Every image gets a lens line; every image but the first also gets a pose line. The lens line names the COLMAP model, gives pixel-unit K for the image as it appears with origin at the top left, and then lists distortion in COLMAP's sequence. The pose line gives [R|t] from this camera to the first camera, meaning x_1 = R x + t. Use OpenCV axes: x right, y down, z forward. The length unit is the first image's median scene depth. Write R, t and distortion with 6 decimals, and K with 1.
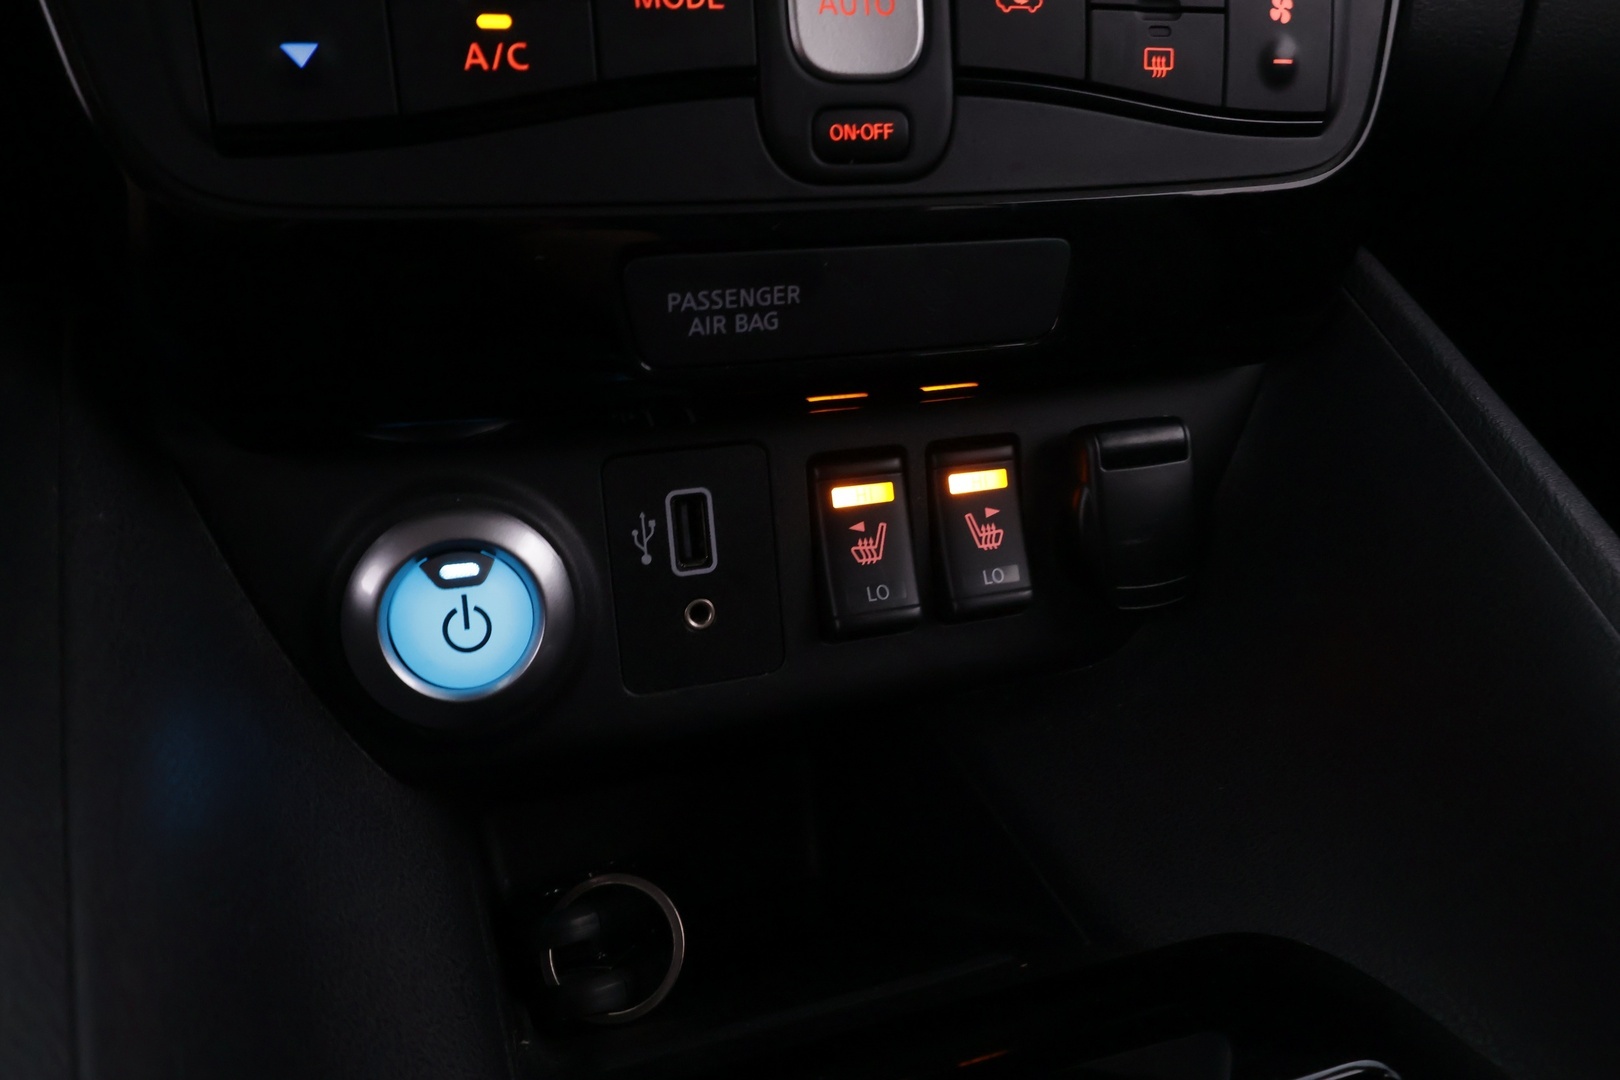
lens RADIAL K [[1268.7, 0, 811.4], [0, 1268.7, 546.3], [0, 0, 1]] dist [0.003051, -0.005150]
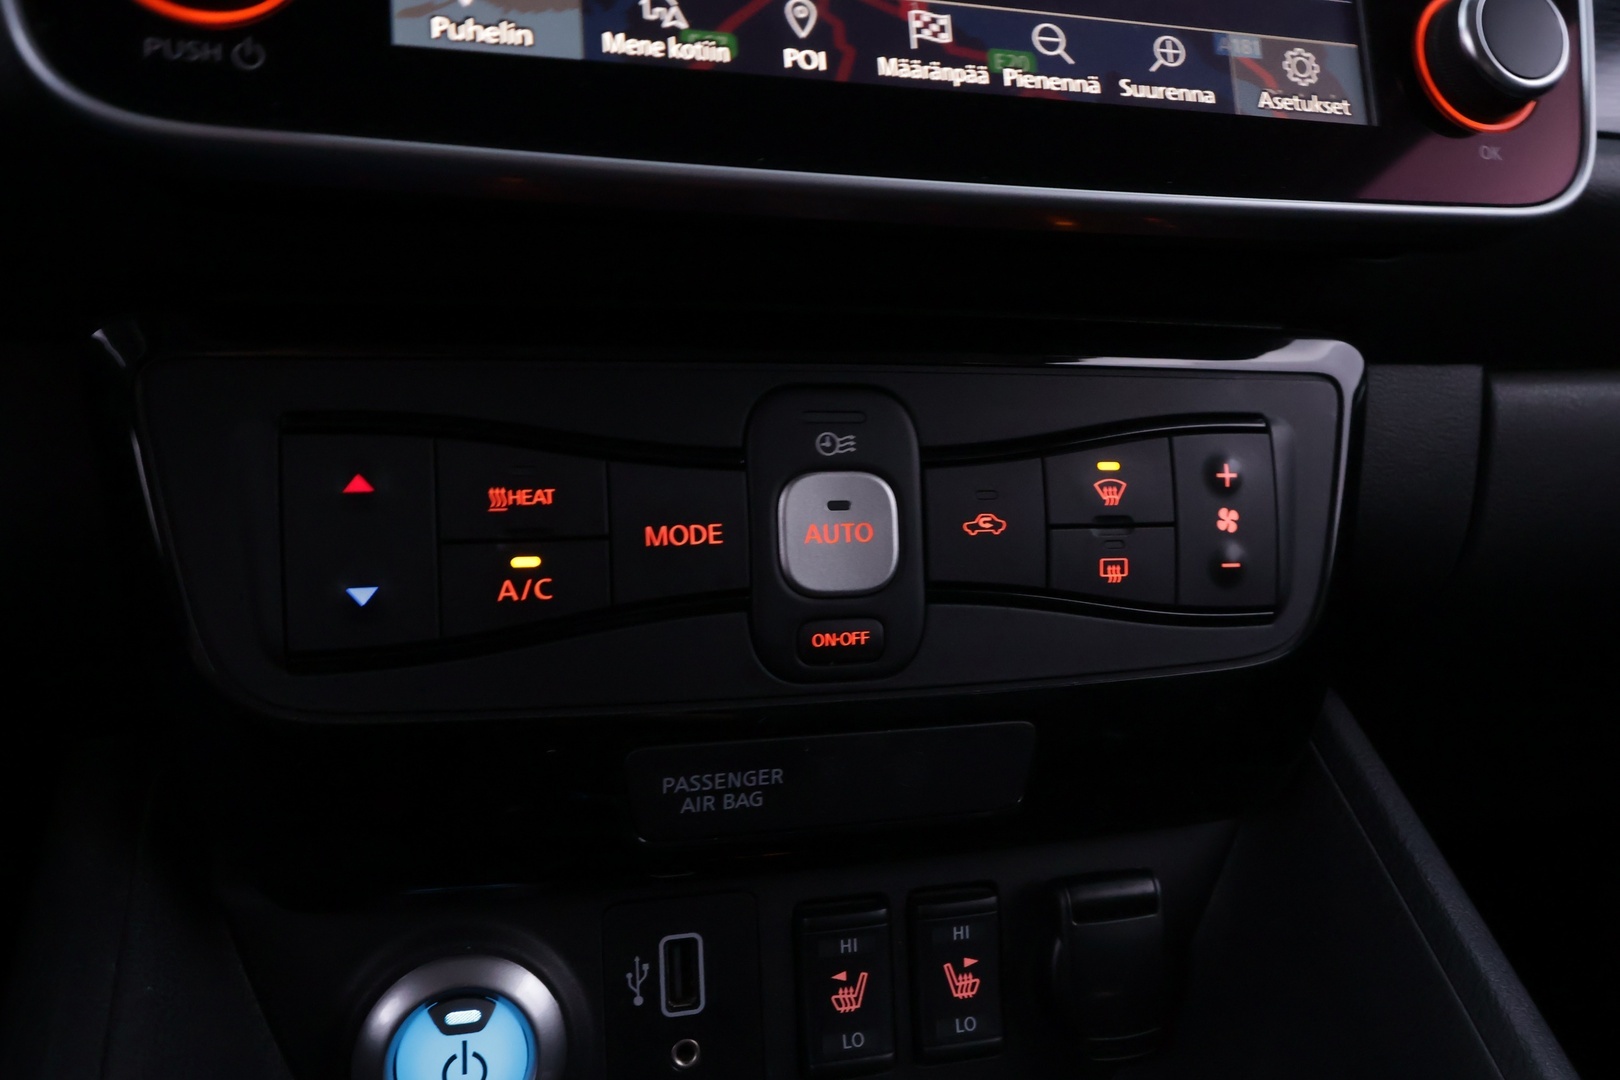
lens RADIAL K [[1268.7, 0, 811.4], [0, 1268.7, 546.3], [0, 0, 1]] dist [0.003051, -0.005150]
pose [[0.996867, 0.029832, -0.073252, 0.092249], [-0.043523, 0.980213, -0.193103, -0.182072], [0.066042, 0.195687, 0.978440, -0.135832]]
